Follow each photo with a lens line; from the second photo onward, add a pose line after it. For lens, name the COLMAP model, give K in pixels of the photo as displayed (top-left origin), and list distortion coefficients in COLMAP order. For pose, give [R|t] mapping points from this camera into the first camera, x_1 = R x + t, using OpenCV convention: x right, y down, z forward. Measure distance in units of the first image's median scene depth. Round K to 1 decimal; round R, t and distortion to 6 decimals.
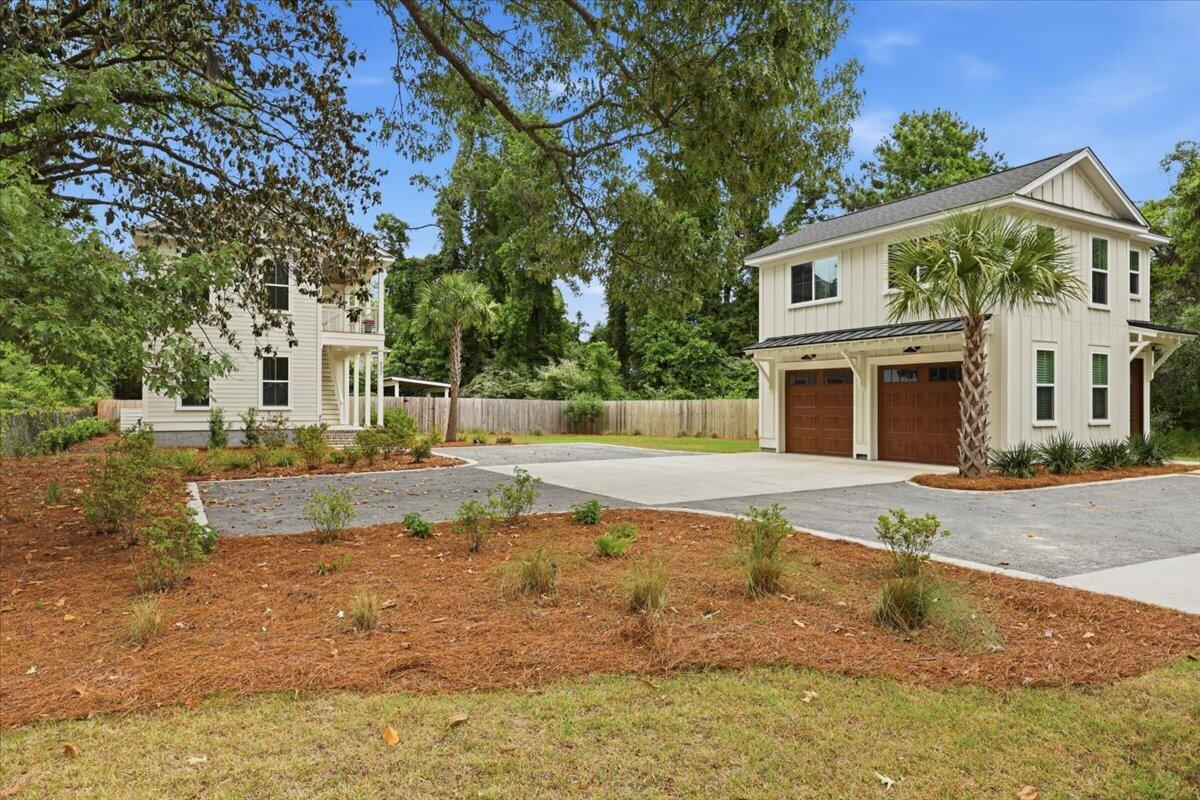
lens RADIAL K [[769.5, 0, 563.1], [0, 769.5, 403.2], [0, 0, 1]] dist [0.001180, 0.004745]
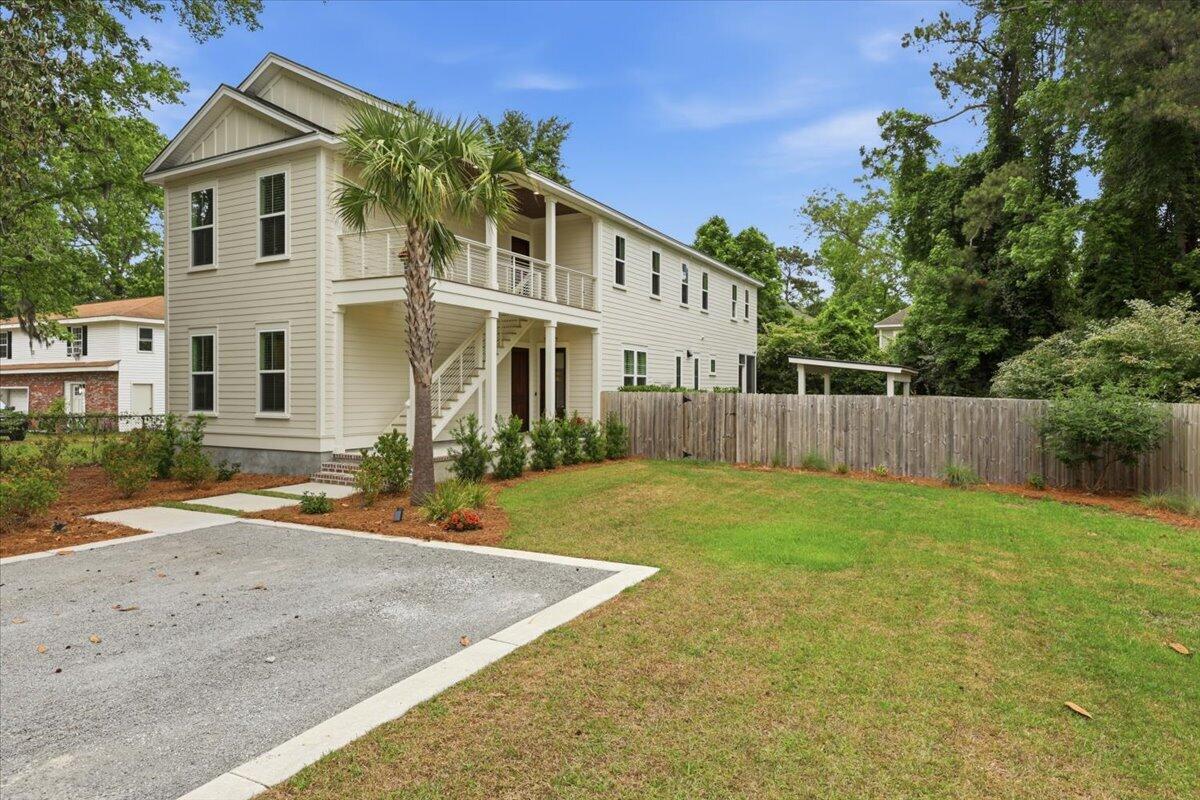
lens RADIAL K [[706.3, 0, 605.2], [0, 706.3, 397.4], [0, 0, 1]] dist [-0.008124, -0.001166]
pose [[0.545189, 0.007403, -0.838281, 0.308343], [0.000590, 0.999957, 0.009215, -0.015345], [0.838313, -0.005519, 0.545161, 1.063659]]
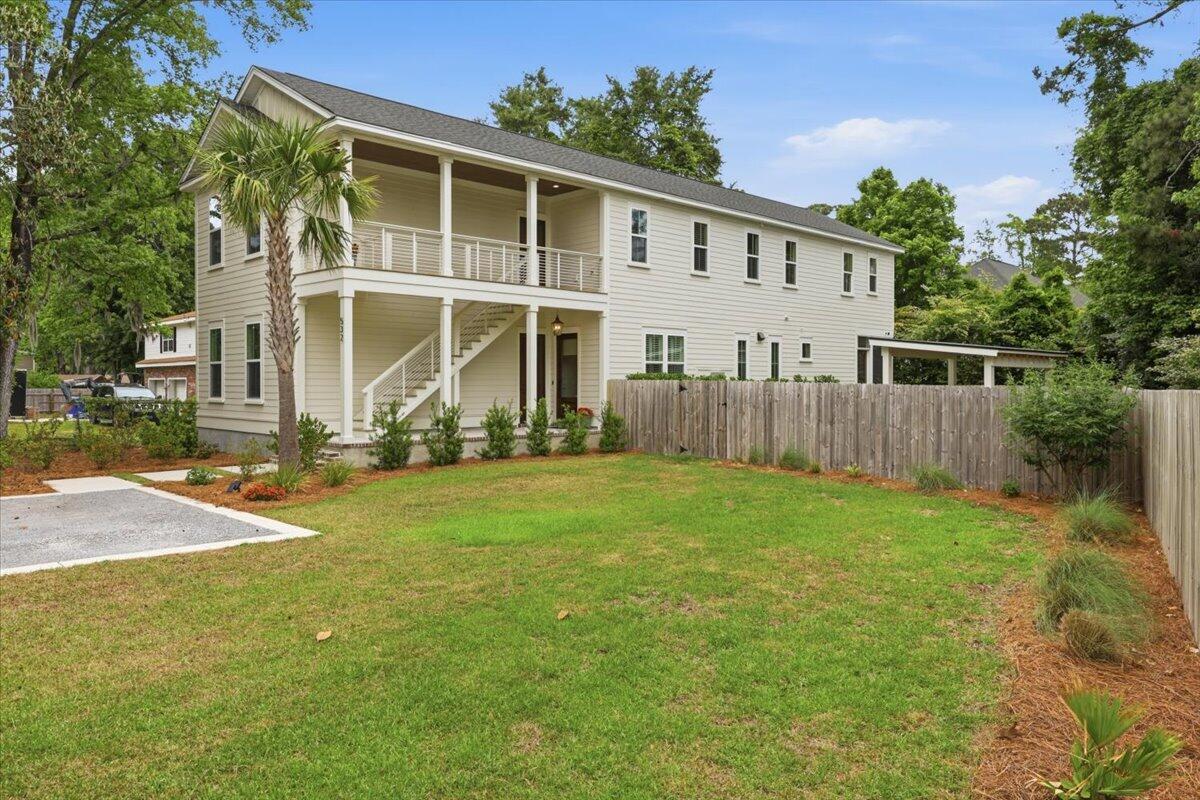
lens RADIAL K [[843.3, 0, 608.5], [0, 843.3, 387.8], [0, 0, 1]] dist [-0.001126, -0.002491]
pose [[0.263192, 0.003184, -0.964738, 0.497331], [0.001134, 0.999993, 0.003610, -0.009064], [0.964743, -0.002044, 0.263187, 1.277249]]
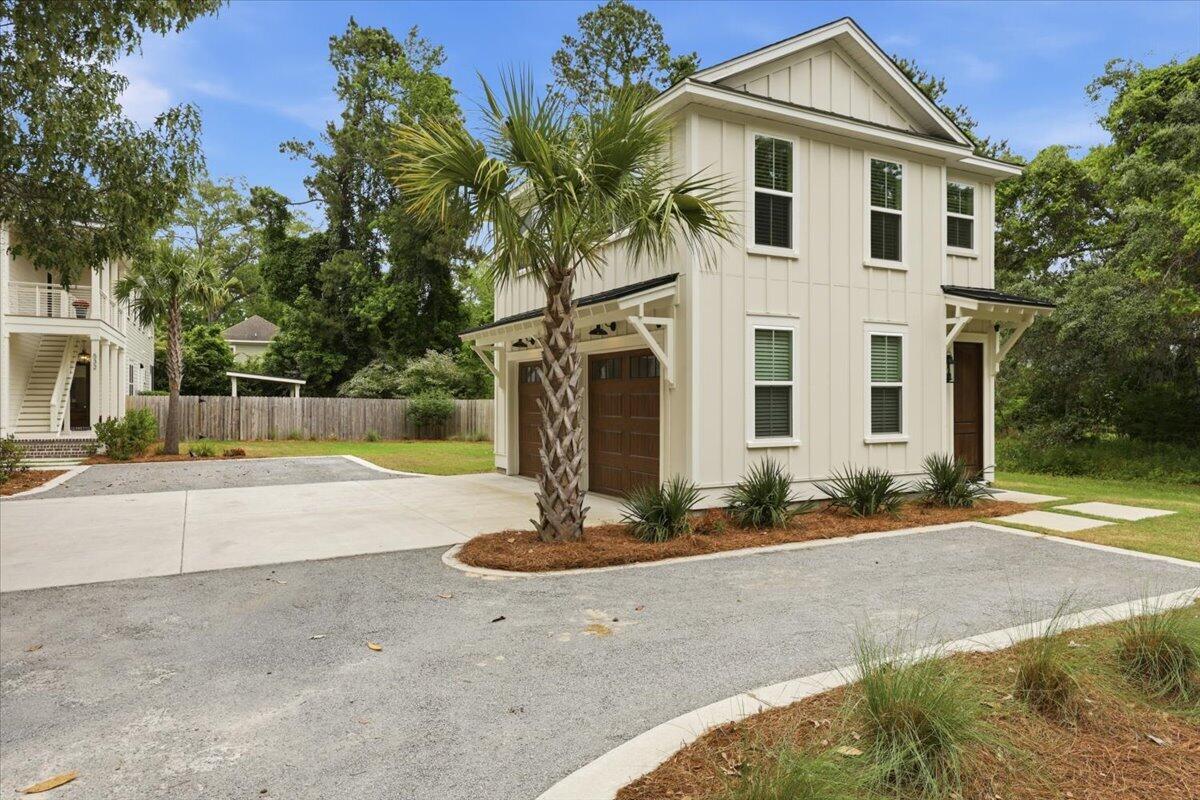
lens RADIAL K [[769.5, 0, 599.8], [0, 769.5, 395.5], [0, 0, 1]] dist [0.001180, 0.004745]
pose [[0.999395, -0.002684, -0.034663, 0.413331], [0.002625, 0.999995, -0.001726, -0.010263], [0.034667, 0.001634, 0.999398, 0.287050]]
